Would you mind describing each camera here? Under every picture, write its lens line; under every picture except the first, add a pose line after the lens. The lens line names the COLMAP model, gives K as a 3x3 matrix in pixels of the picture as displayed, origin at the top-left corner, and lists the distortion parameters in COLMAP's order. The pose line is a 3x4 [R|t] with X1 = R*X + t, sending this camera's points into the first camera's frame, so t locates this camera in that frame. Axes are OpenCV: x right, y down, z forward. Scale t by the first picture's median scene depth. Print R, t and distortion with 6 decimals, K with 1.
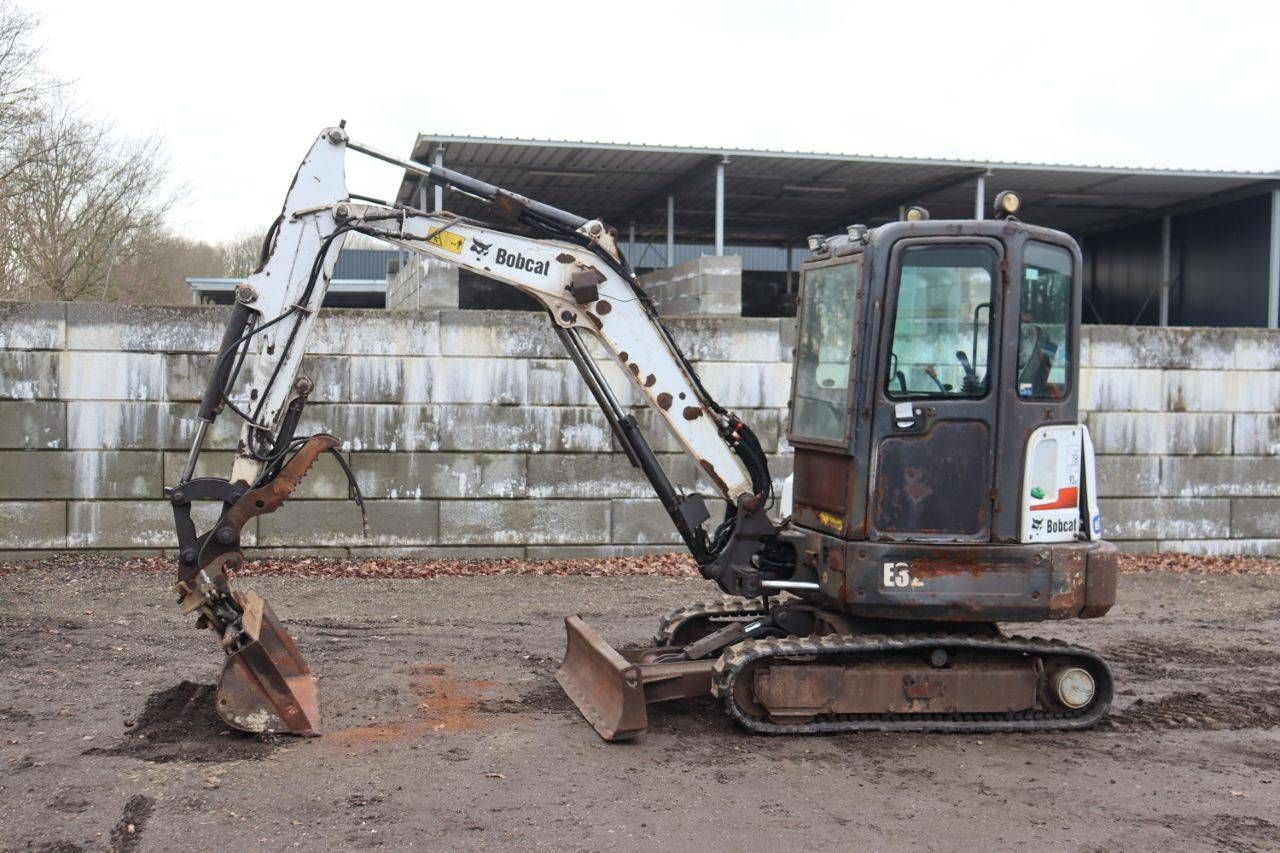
lens RADIAL K [[1526.7, 0, 629.3], [0, 1526.7, 420.4], [0, 0, 1]] dist [-0.012178, 0.000000]
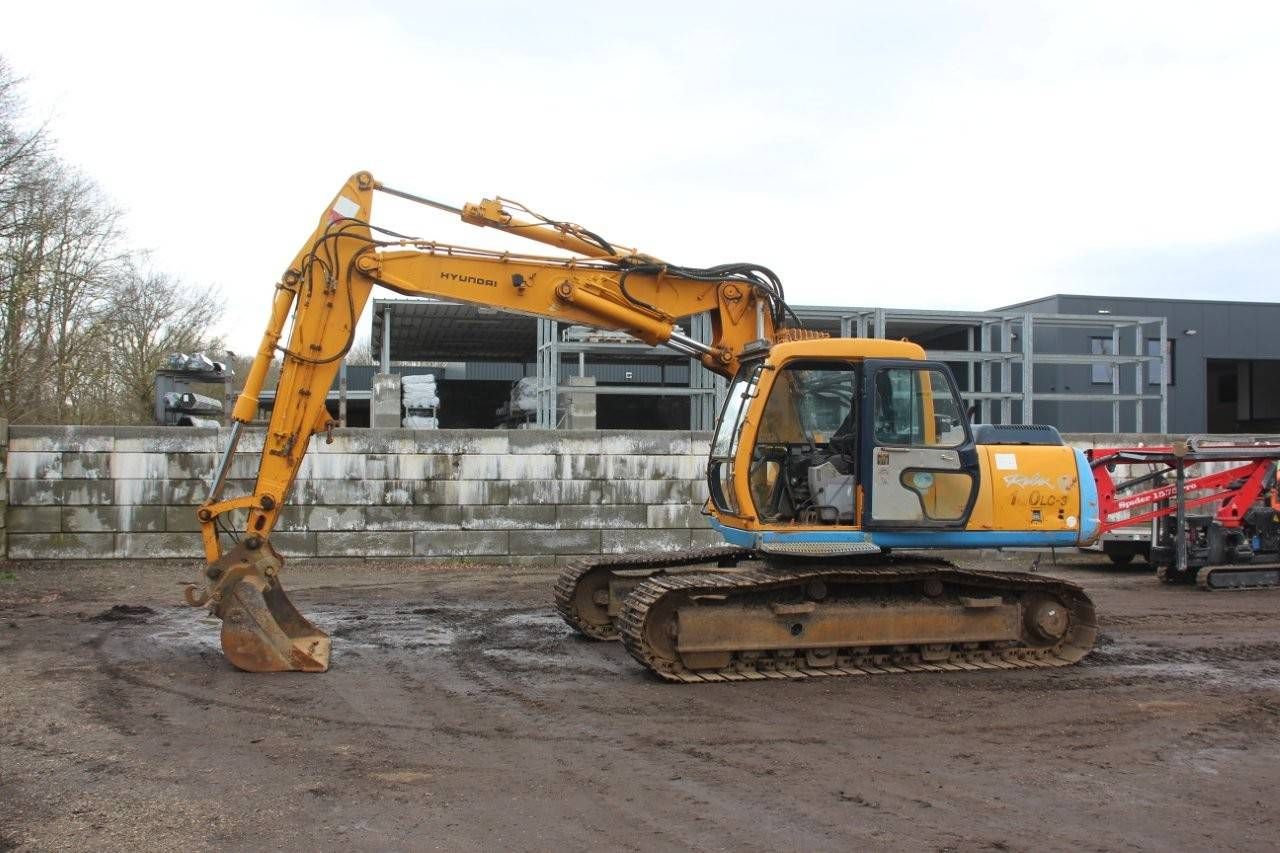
lens RADIAL K [[1291.6, 0, 634.8], [0, 1291.6, 426.1], [0, 0, 1]] dist [-0.075604, 0.000000]
pose [[0.999935, -0.011443, -0.000156, 0.252914], [0.011418, 0.998489, -0.053761, 0.012652], [0.000771, 0.053756, 0.998554, -0.529625]]
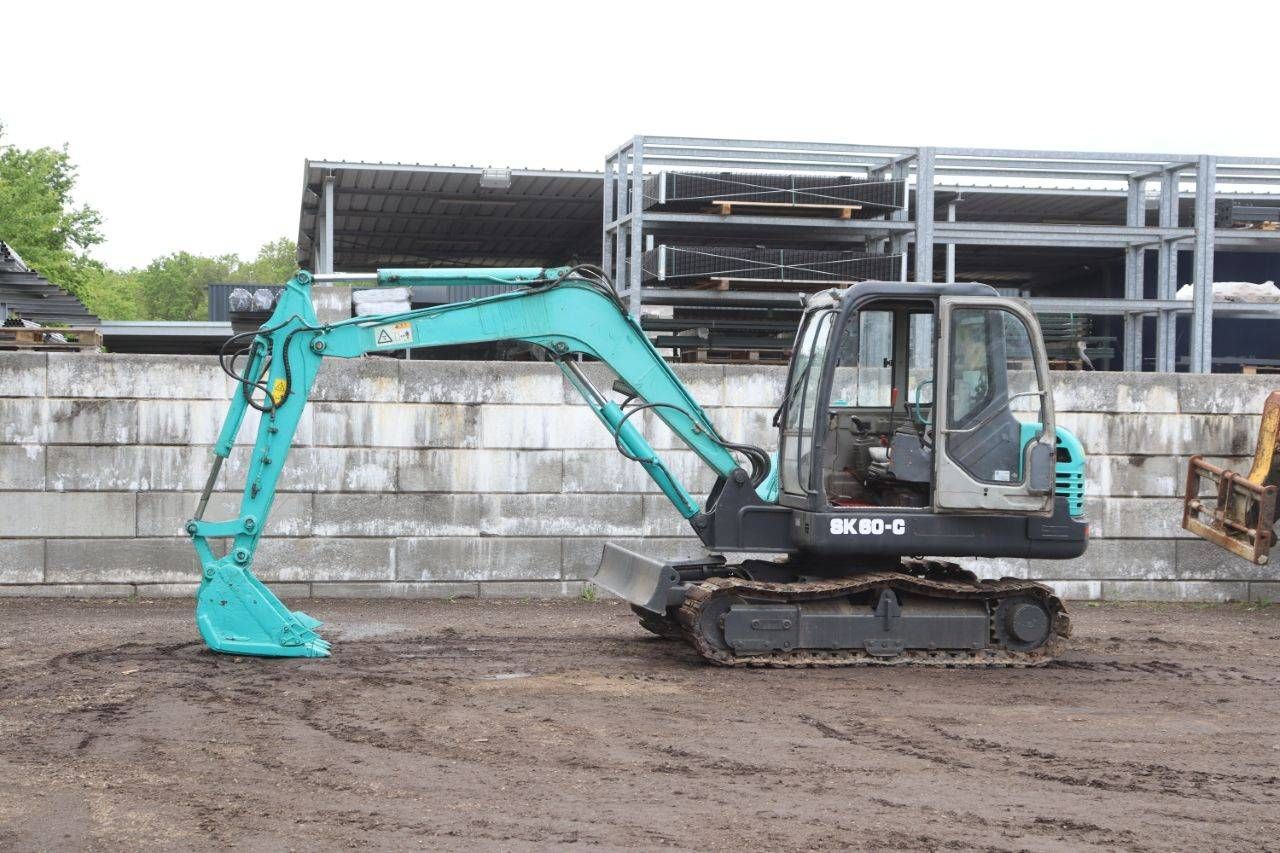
lens RADIAL K [[2008.5, 0, 646.0], [0, 2008.5, 438.6], [0, 0, 1]] dist [0.141153, 0.000000]
pose [[0.999737, -0.004108, -0.022562, 0.189619], [0.003362, 0.999449, -0.033007, 0.030359], [0.022685, 0.032922, 0.999200, -0.363431]]
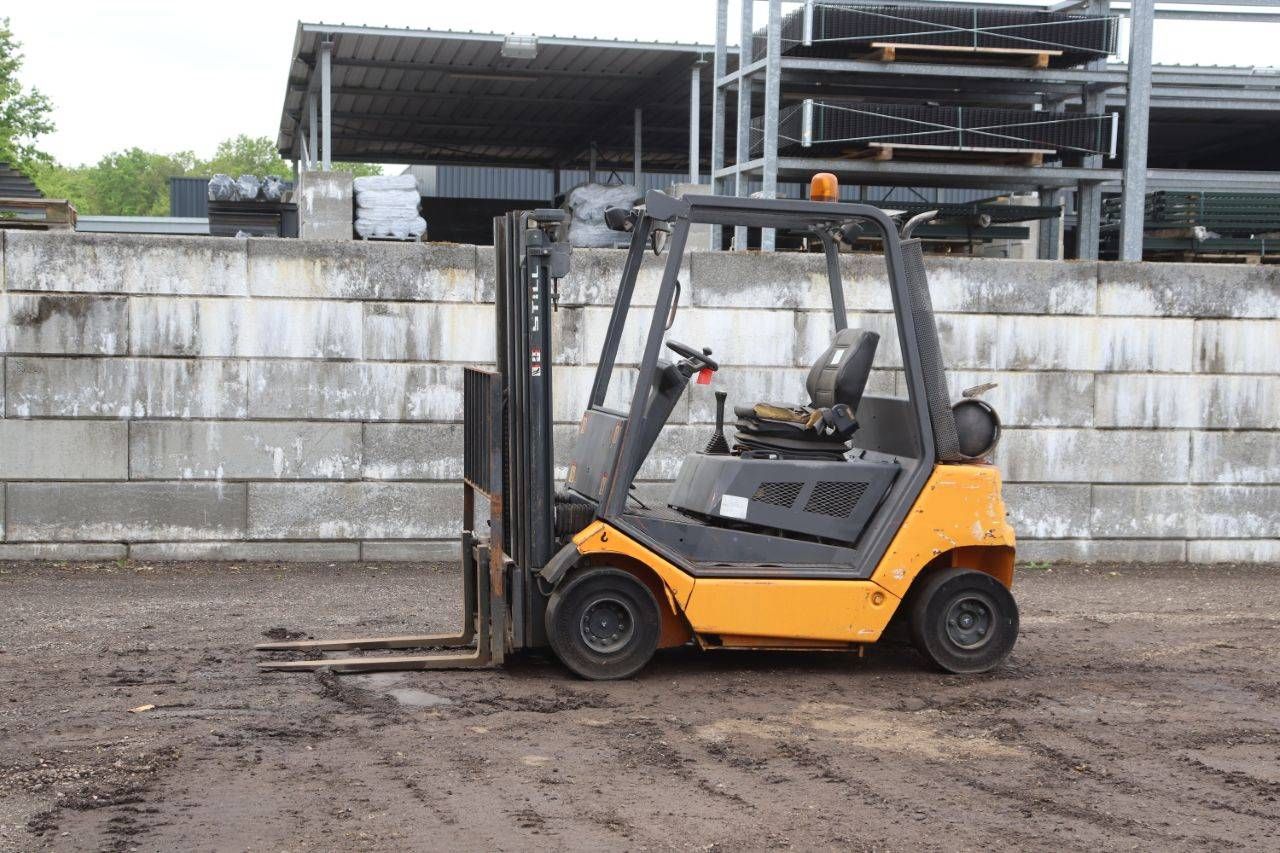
lens RADIAL K [[2008.5, 0, 650.2], [0, 2008.5, 443.6], [0, 0, 1]] dist [0.141153, 0.000000]
pose [[0.999993, 0.002027, 0.003049, 0.076575], [-0.002069, 0.999899, 0.014042, 0.017393], [-0.003020, -0.014049, 0.999897, -0.030810]]
